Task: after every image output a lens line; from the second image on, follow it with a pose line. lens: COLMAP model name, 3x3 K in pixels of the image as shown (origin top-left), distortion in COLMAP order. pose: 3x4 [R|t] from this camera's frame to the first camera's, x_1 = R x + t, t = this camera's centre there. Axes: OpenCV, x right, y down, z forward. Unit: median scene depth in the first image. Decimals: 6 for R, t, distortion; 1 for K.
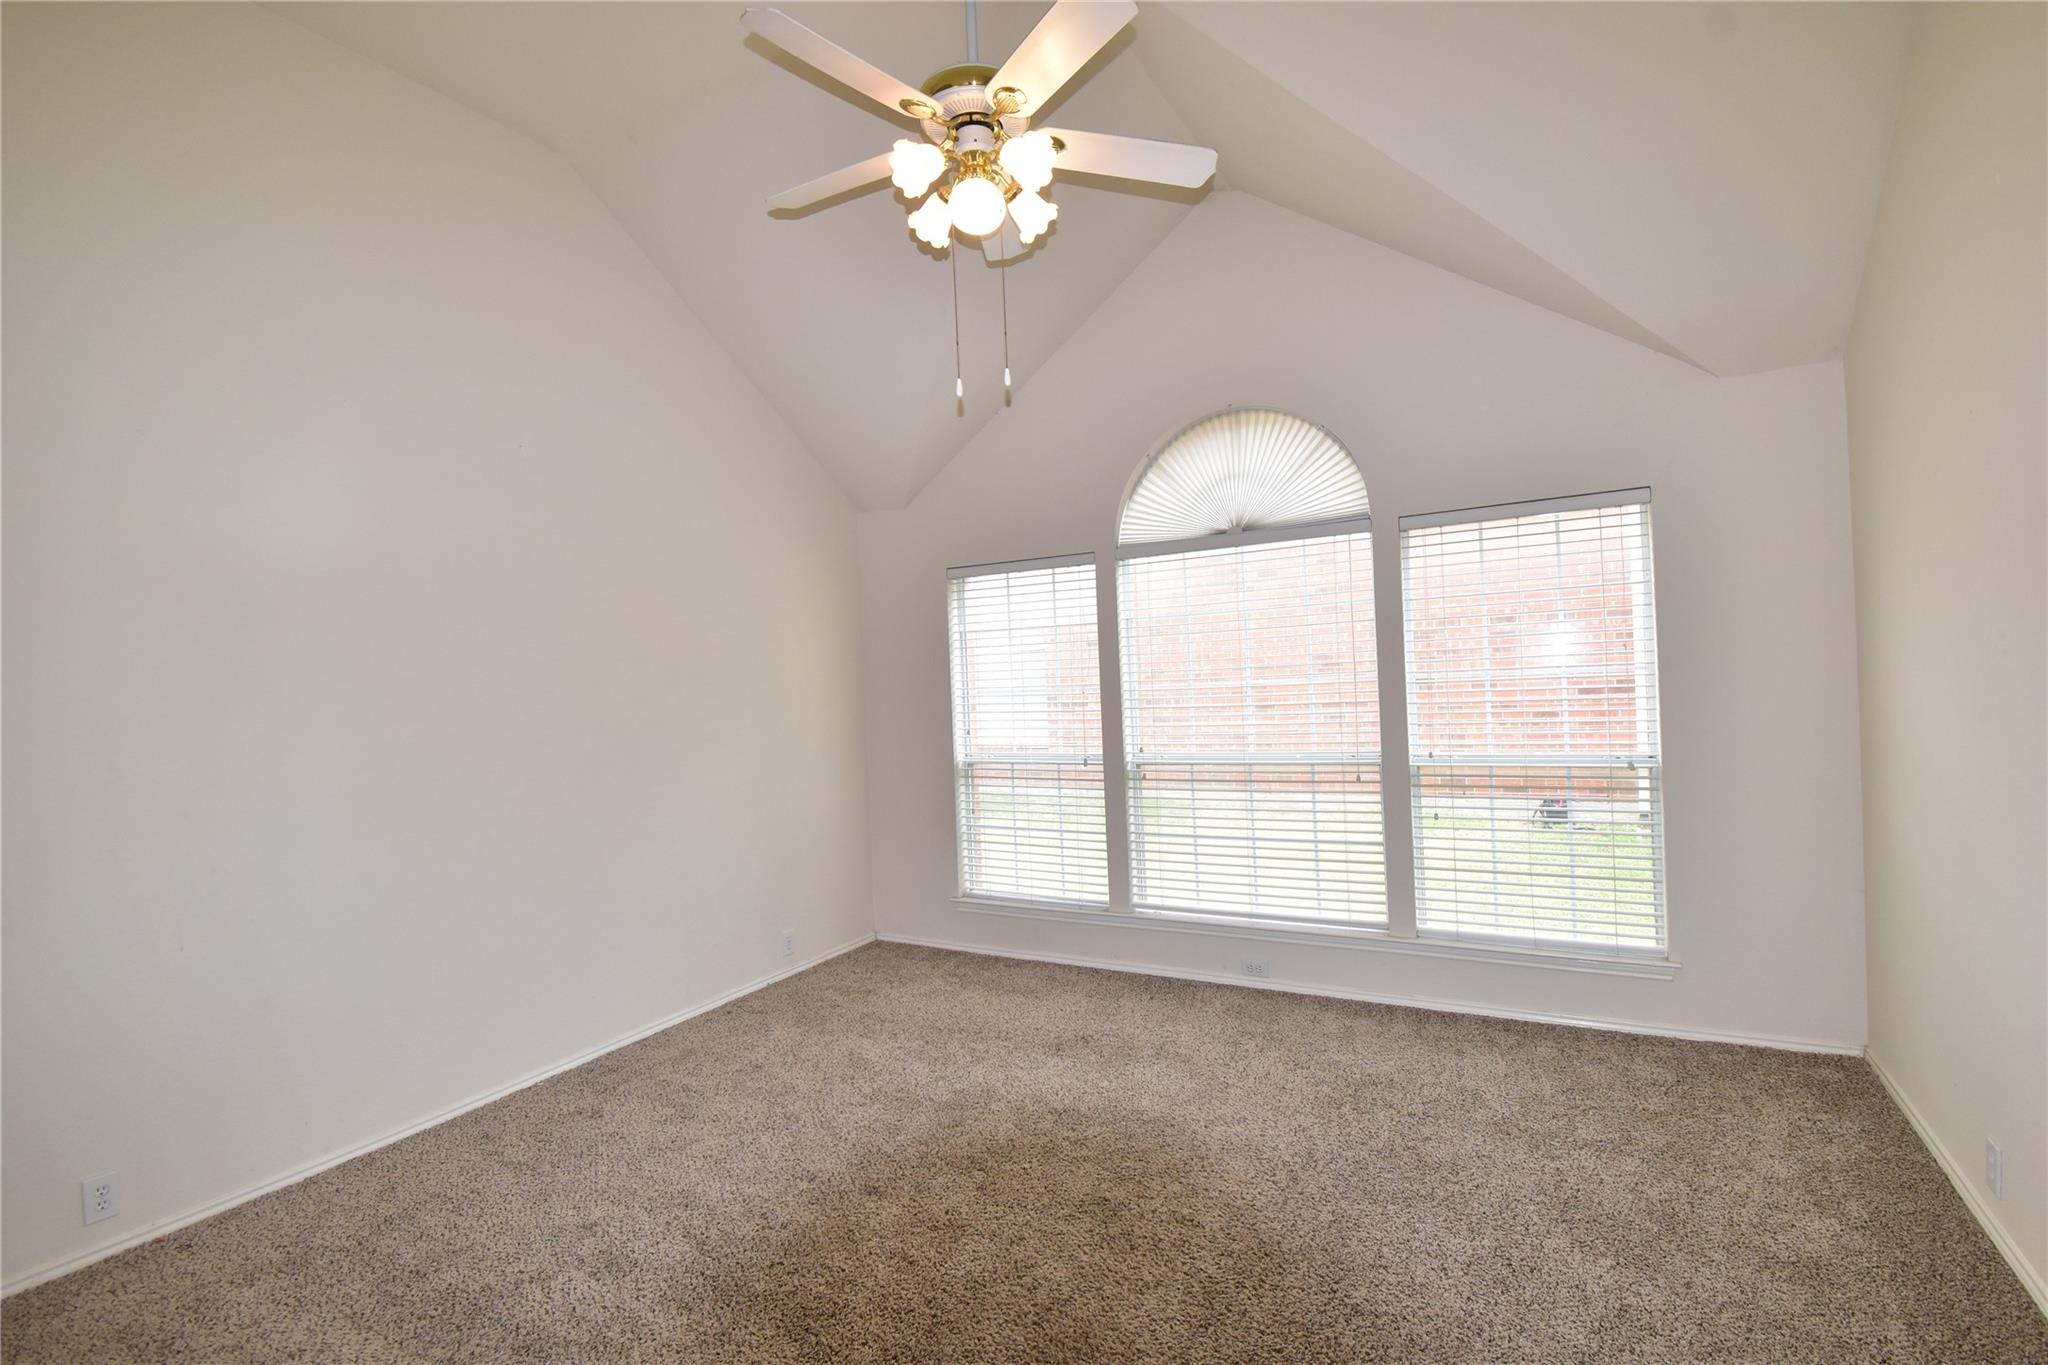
lens RADIAL K [[943.5, 0, 1030.7], [0, 943.5, 680.5], [0, 0, 1]] dist [0.023091, -0.028093]
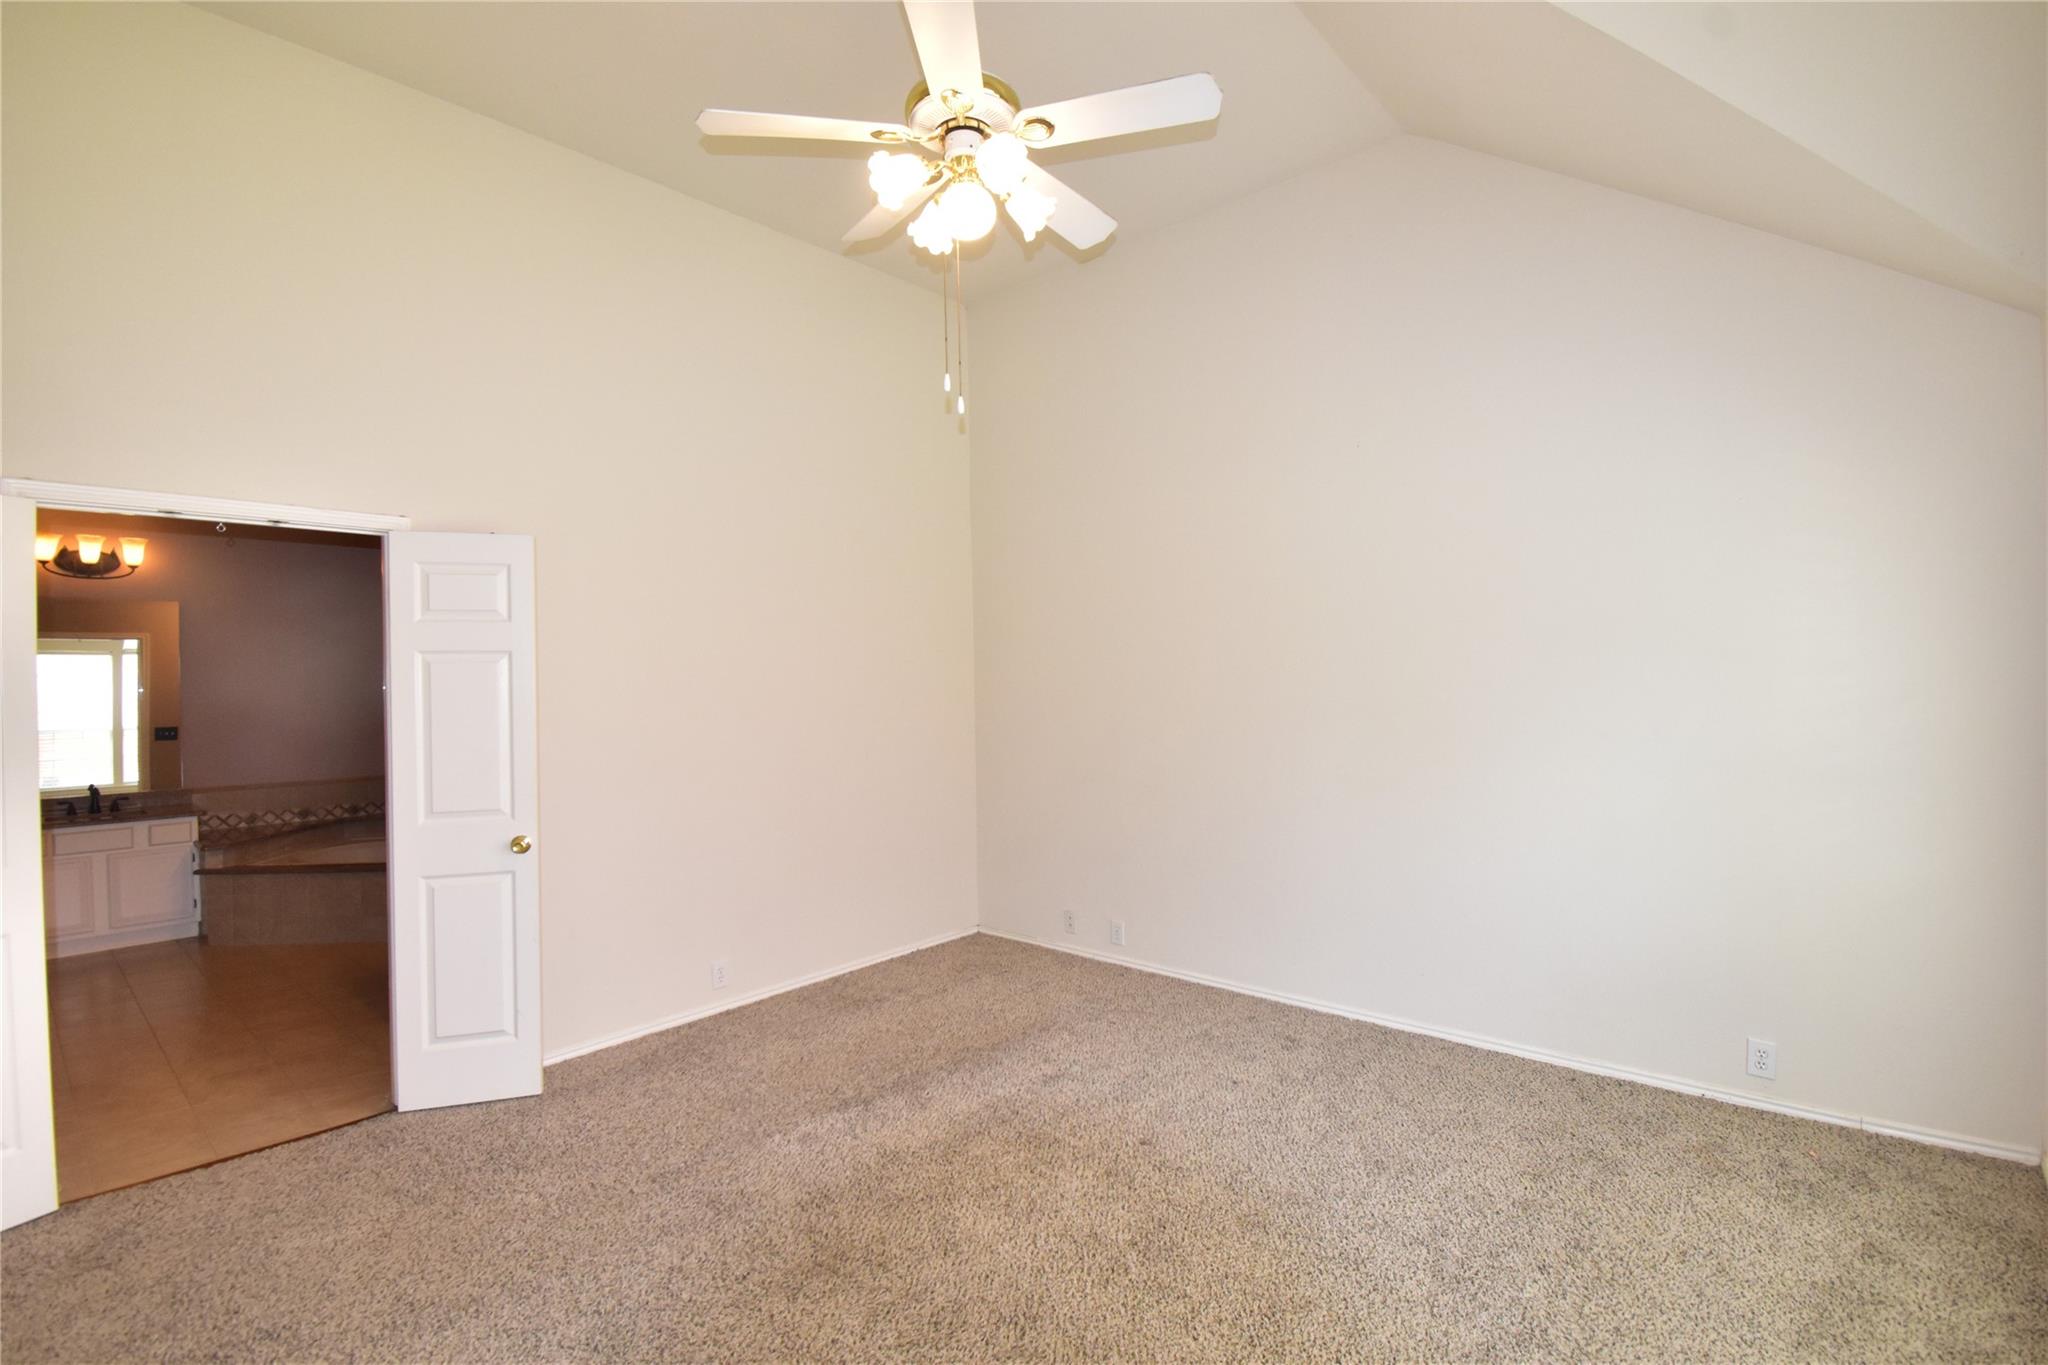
lens RADIAL K [[943.5, 0, 1030.7], [0, 943.5, 680.5], [0, 0, 1]] dist [0.023091, -0.028093]
pose [[-0.224084, 0.040878, -0.973712, 0.512603], [0.026607, 0.999004, 0.035816, -0.017078], [0.974207, -0.017882, -0.224948, 0.726277]]
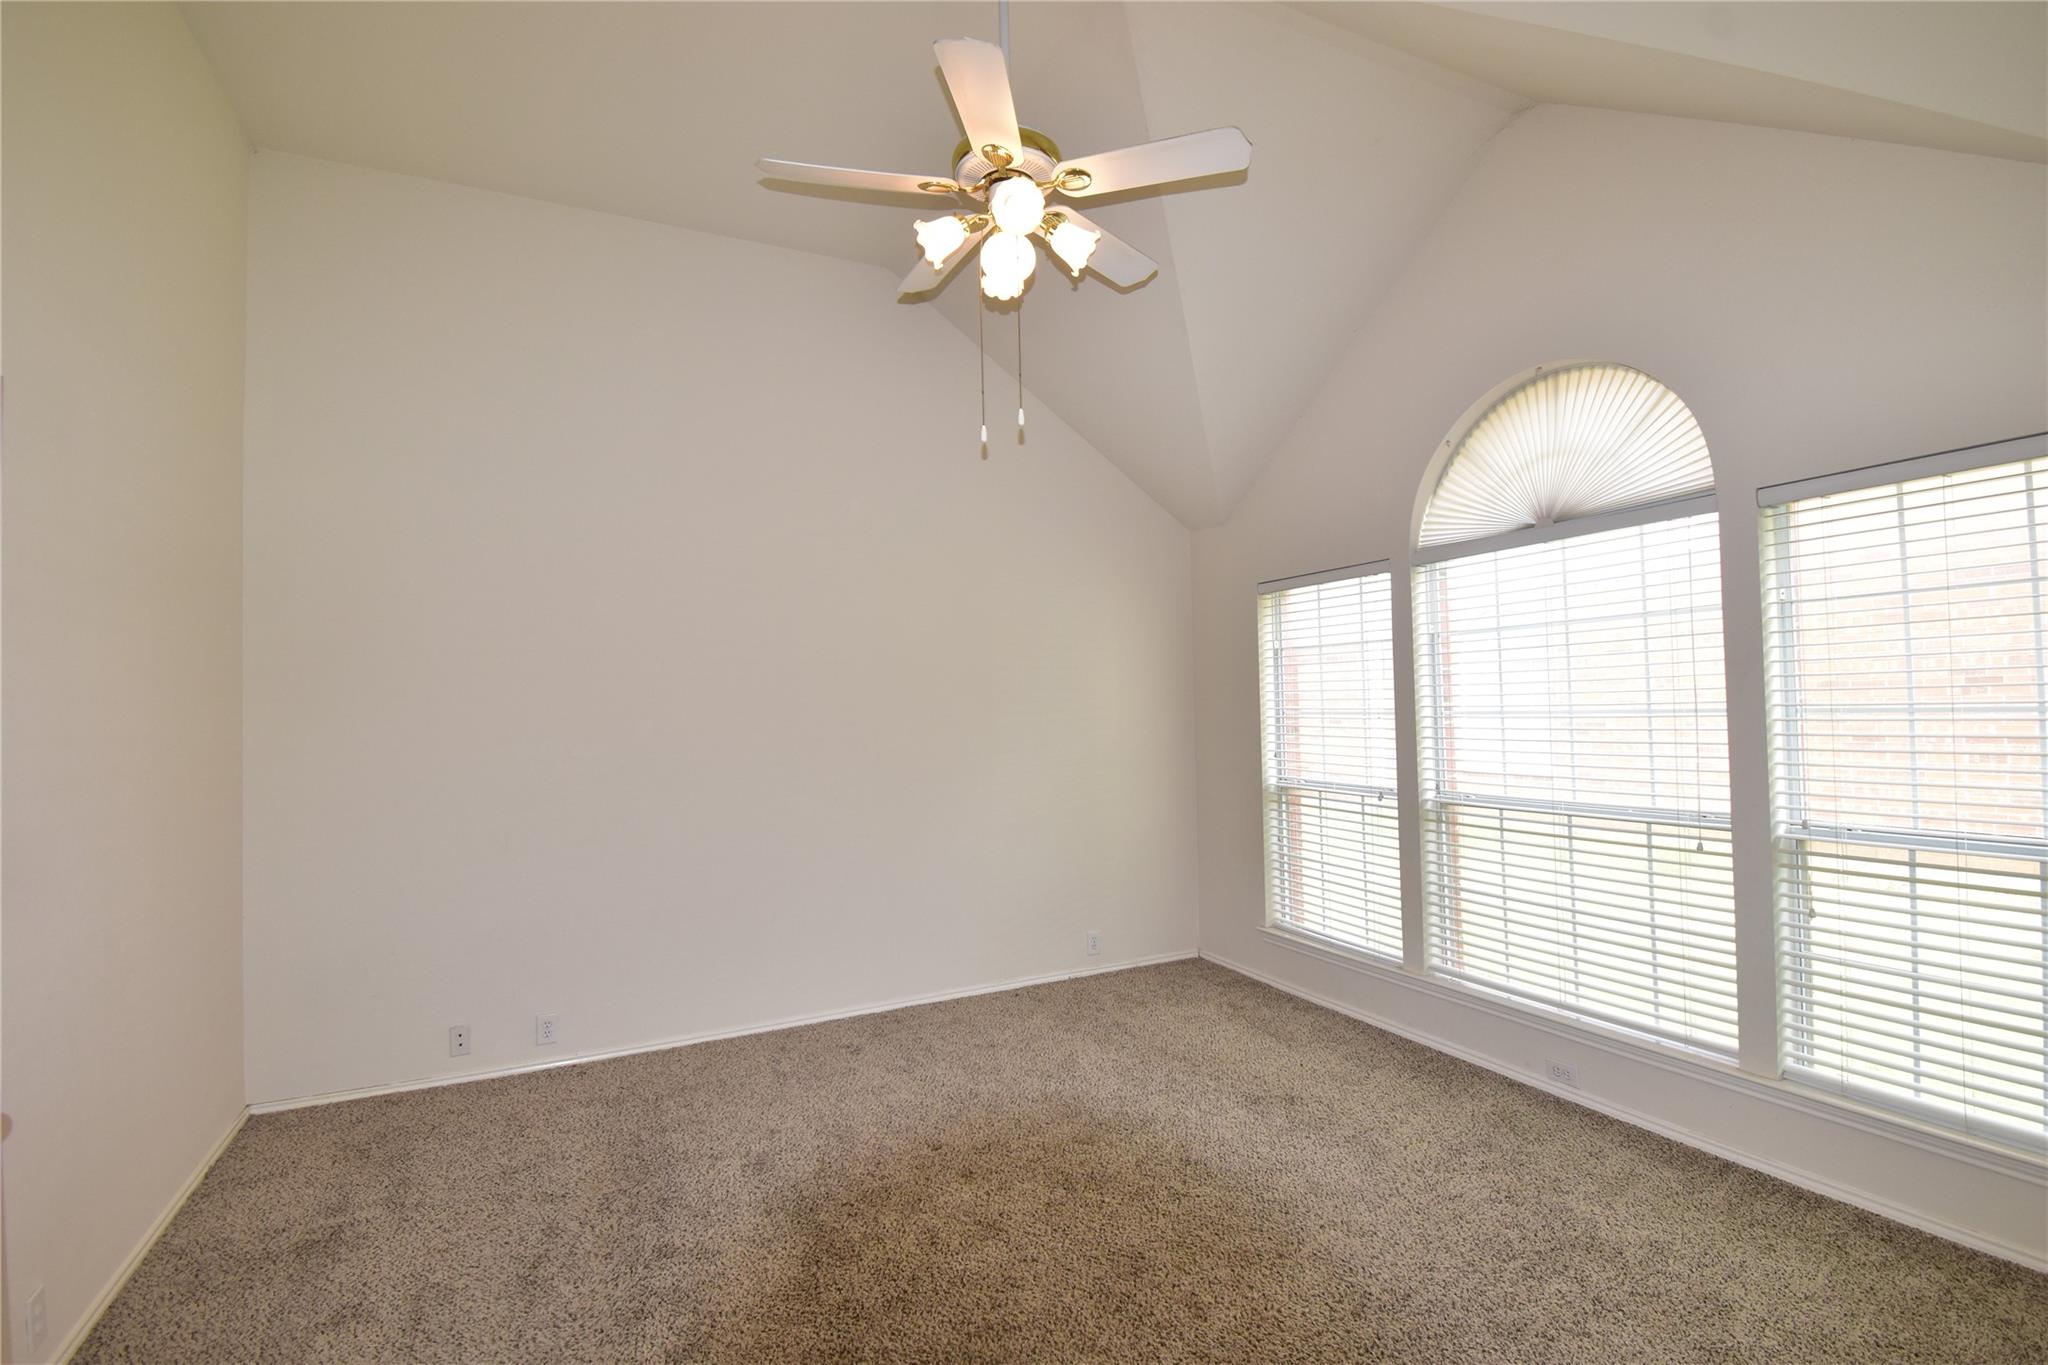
lens RADIAL K [[943.5, 0, 1030.7], [0, 943.5, 680.5], [0, 0, 1]] dist [0.023091, -0.028093]
pose [[0.821268, 0.009166, -0.570469, 0.317219], [-0.012563, 0.999919, -0.002019, -0.017201], [0.570405, 0.008825, 0.821316, 0.089103]]
